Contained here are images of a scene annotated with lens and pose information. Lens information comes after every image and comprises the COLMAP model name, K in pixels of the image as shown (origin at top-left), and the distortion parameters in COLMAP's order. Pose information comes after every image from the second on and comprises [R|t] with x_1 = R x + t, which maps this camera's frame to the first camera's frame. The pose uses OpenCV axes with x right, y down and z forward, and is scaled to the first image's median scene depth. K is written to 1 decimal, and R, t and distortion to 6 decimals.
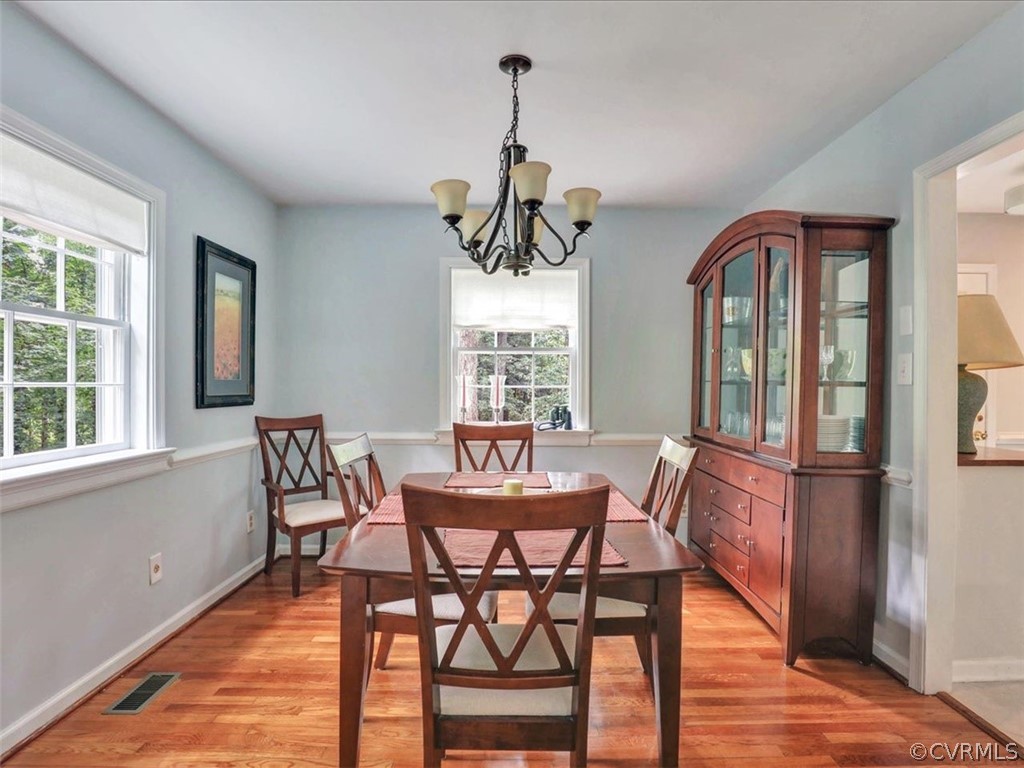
lens RADIAL K [[540.0, 0, 515.0], [0, 540.0, 392.2], [0, 0, 1]] dist [-0.007878, 0.000841]
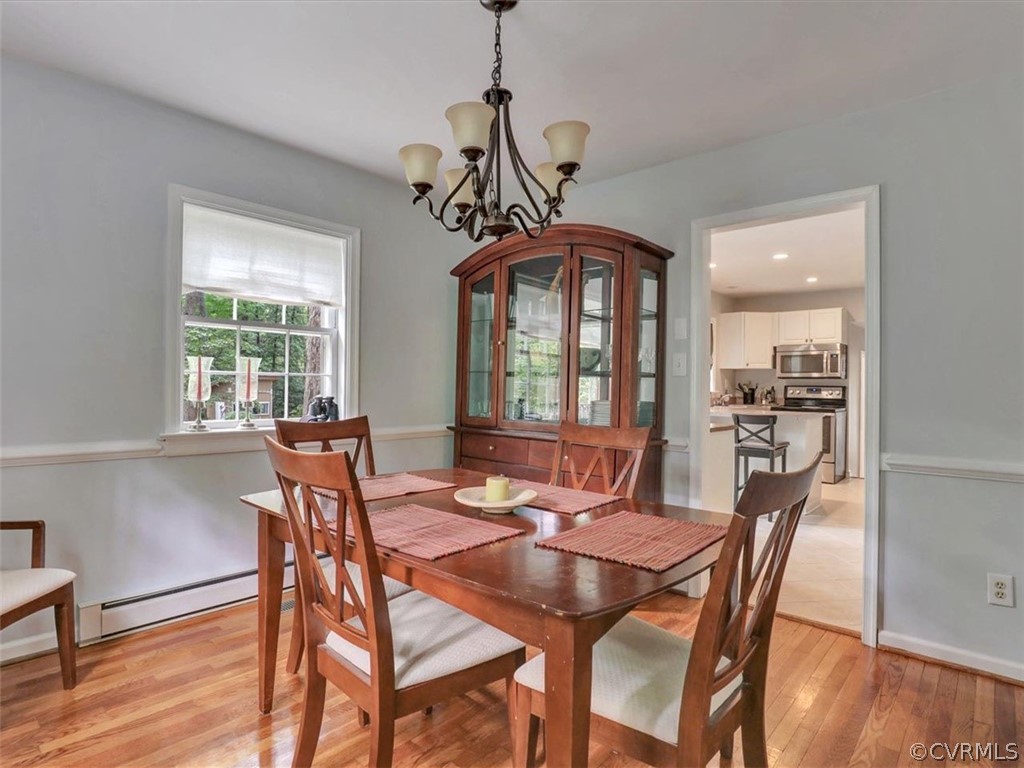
lens RADIAL K [[540.0, 0, 514.2], [0, 540.0, 381.8], [0, 0, 1]] dist [-0.007878, 0.000841]
pose [[0.690946, 0.010034, 0.722837, -0.413035], [-0.001600, 0.999922, -0.012351, 0.013936], [-0.722905, 0.007377, 0.690908, 0.270333]]
